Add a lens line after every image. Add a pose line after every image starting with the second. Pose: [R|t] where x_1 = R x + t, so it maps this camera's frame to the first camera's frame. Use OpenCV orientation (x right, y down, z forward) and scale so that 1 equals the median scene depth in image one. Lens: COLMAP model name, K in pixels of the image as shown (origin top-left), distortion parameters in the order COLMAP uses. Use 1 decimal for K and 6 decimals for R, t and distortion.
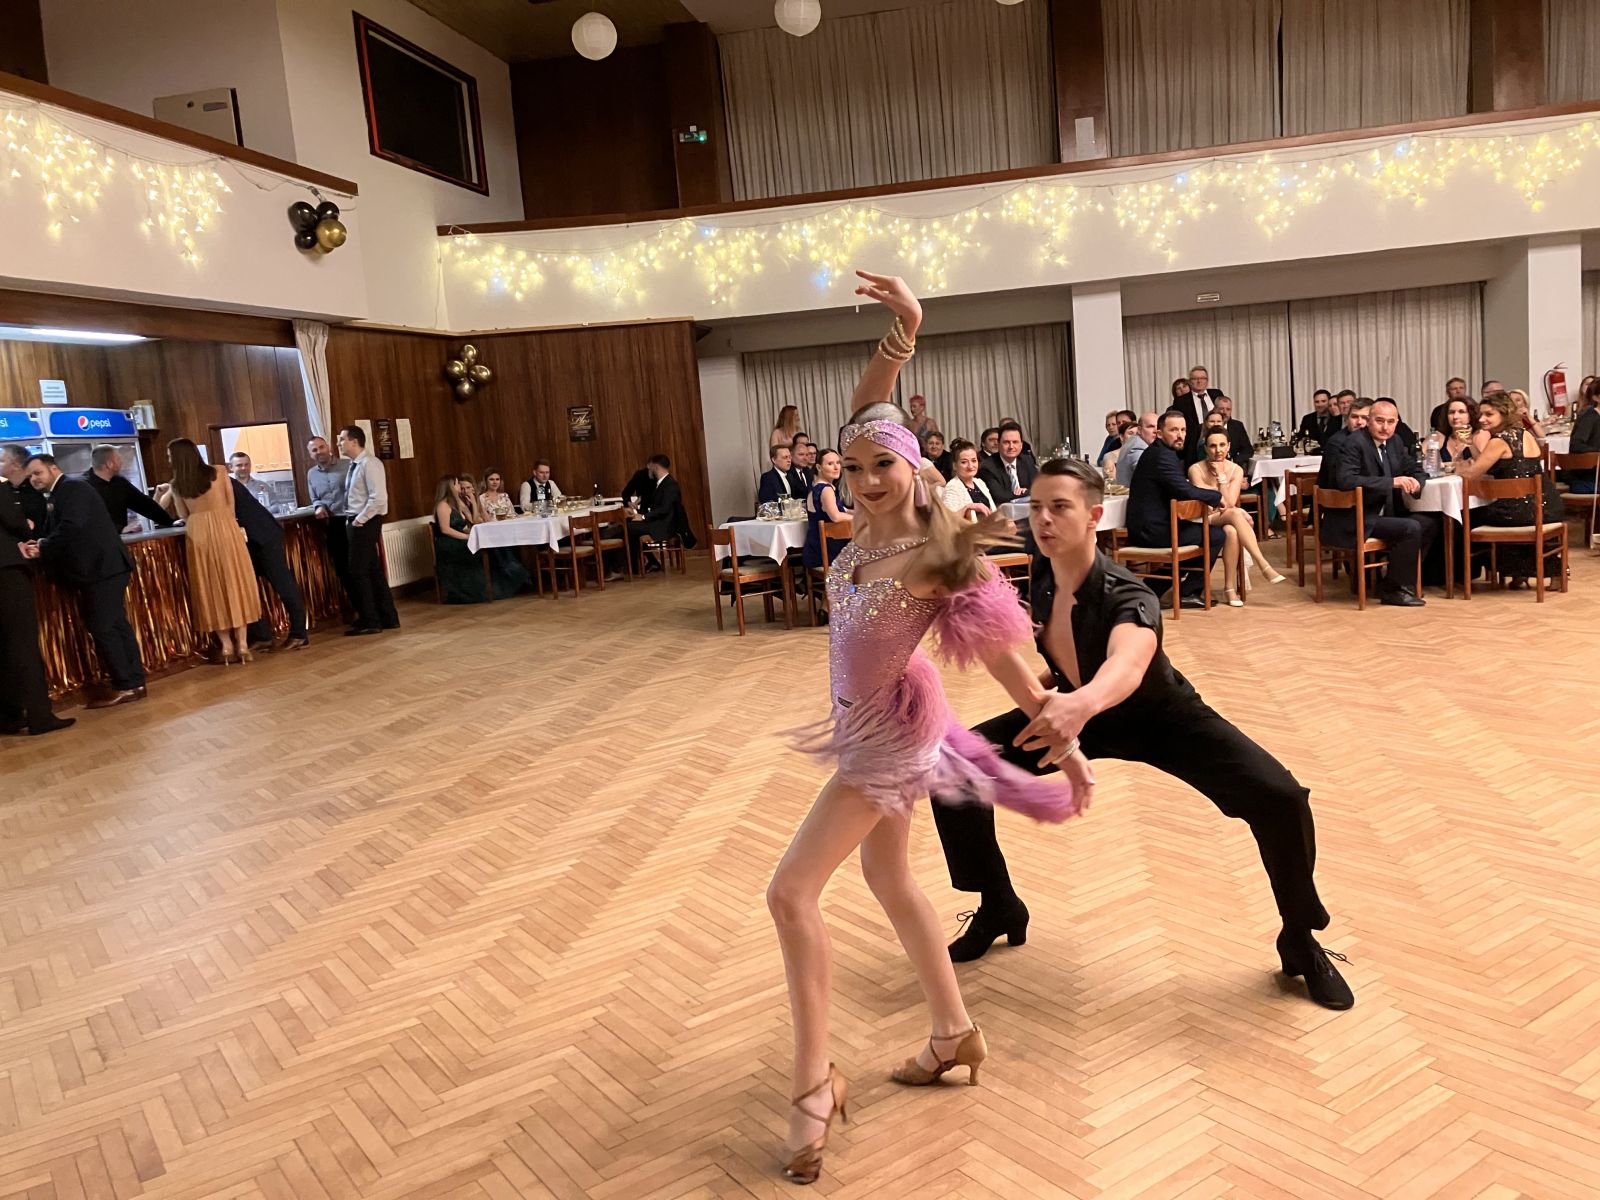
lens RADIAL K [[1308.7, 0, 832.5], [0, 1308.7, 600.8], [0, 0, 1]] dist [0.055833, -0.093084]
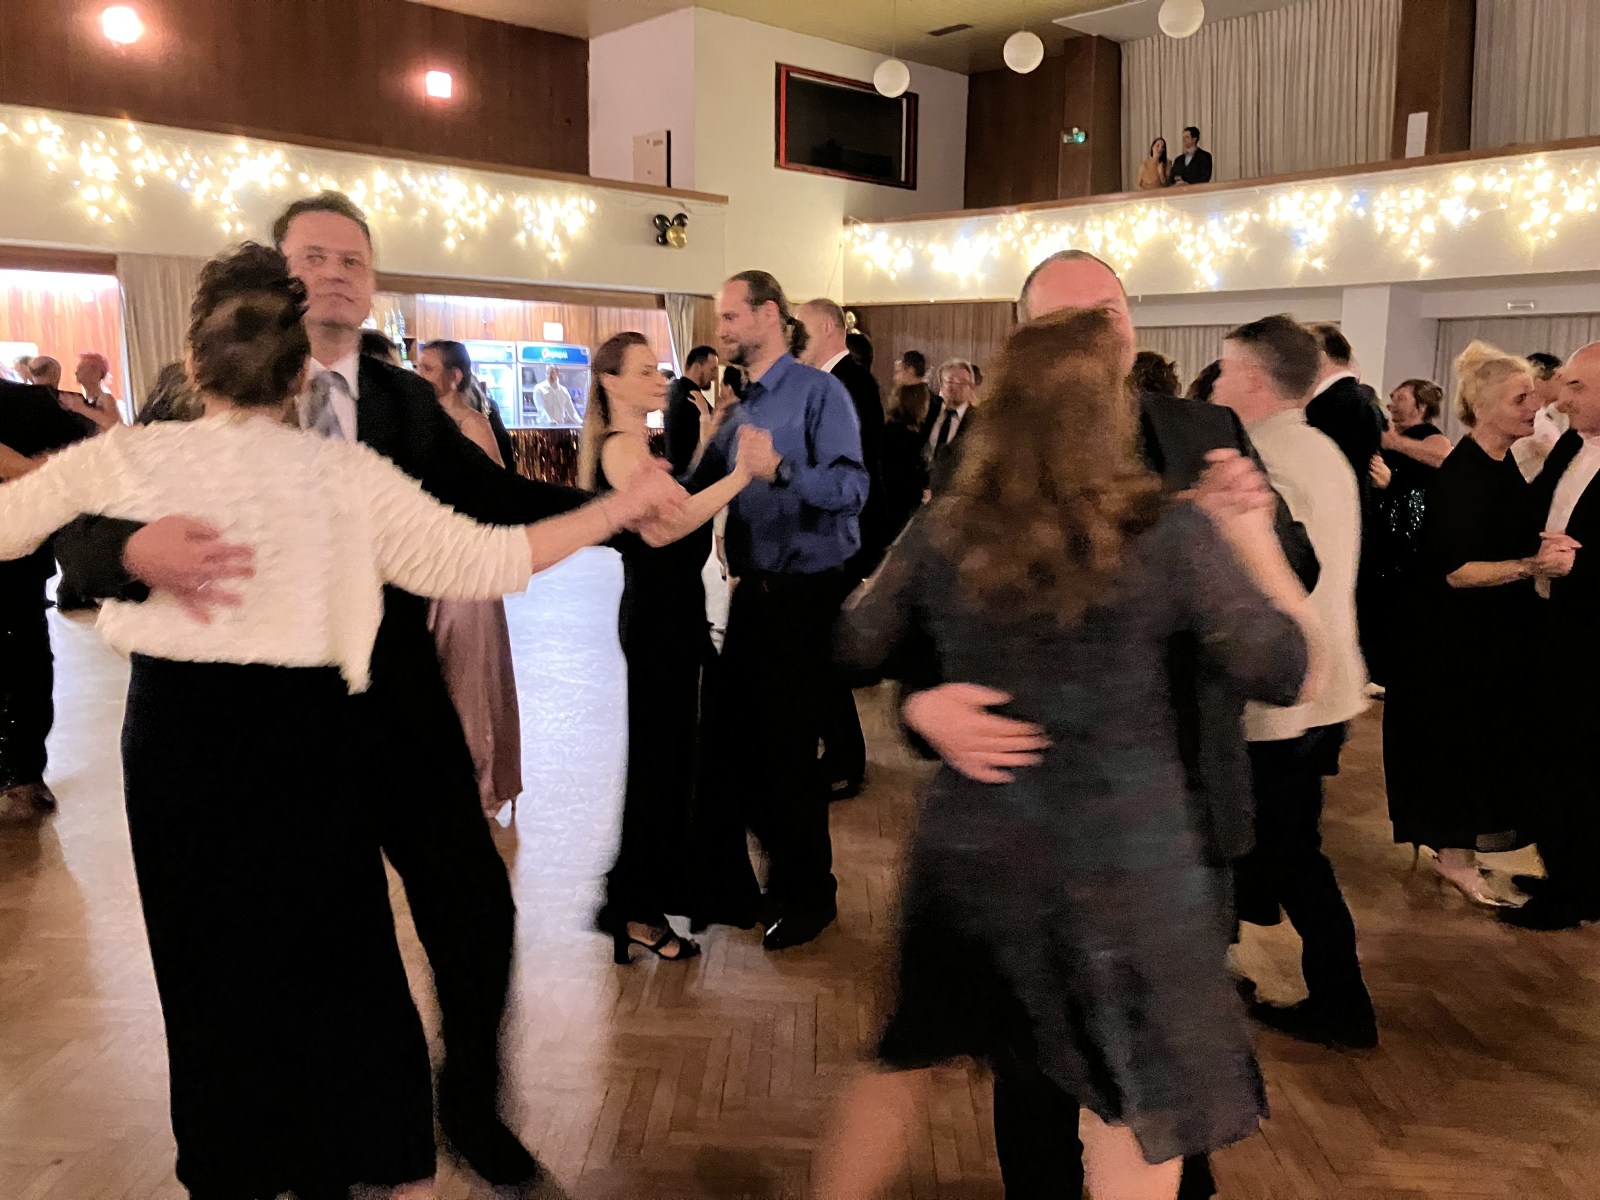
lens RADIAL K [[1309.8, 0, 791.3], [0, 1309.8, 601.8], [0, 0, 1]] dist [-0.000249, 0.015579]
pose [[0.779150, 0.190531, -0.597179, 0.502938], [-0.159592, 0.981588, 0.104955, -0.042514], [0.606181, 0.013529, 0.795211, -0.047436]]
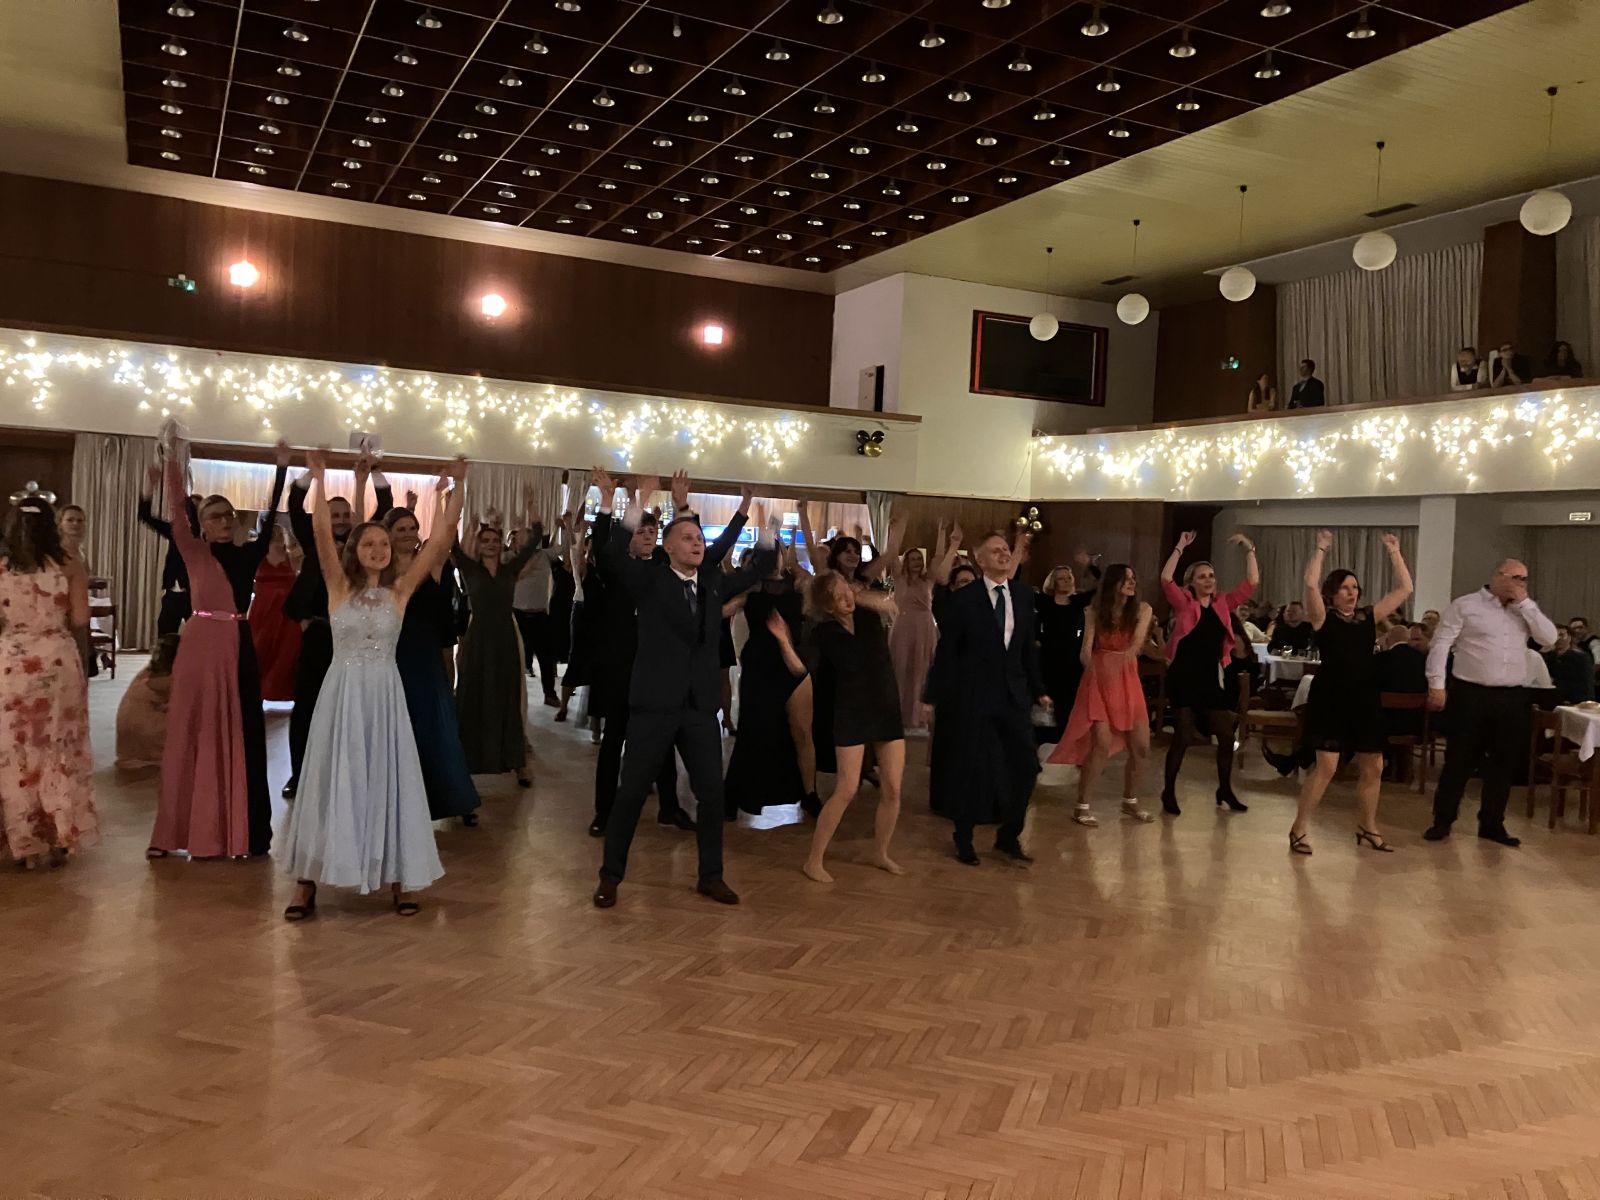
lens RADIAL K [[1314.5, 0, 800.0], [0, 1314.5, 600.0], [0, 0, 1]] dist [0.024898, -0.021102]
pose [[0.579394, 0.133469, -0.804045, 0.822452], [-0.198124, 0.979975, 0.019904, -0.066552], [0.790600, 0.147769, 0.594235, -0.110208]]
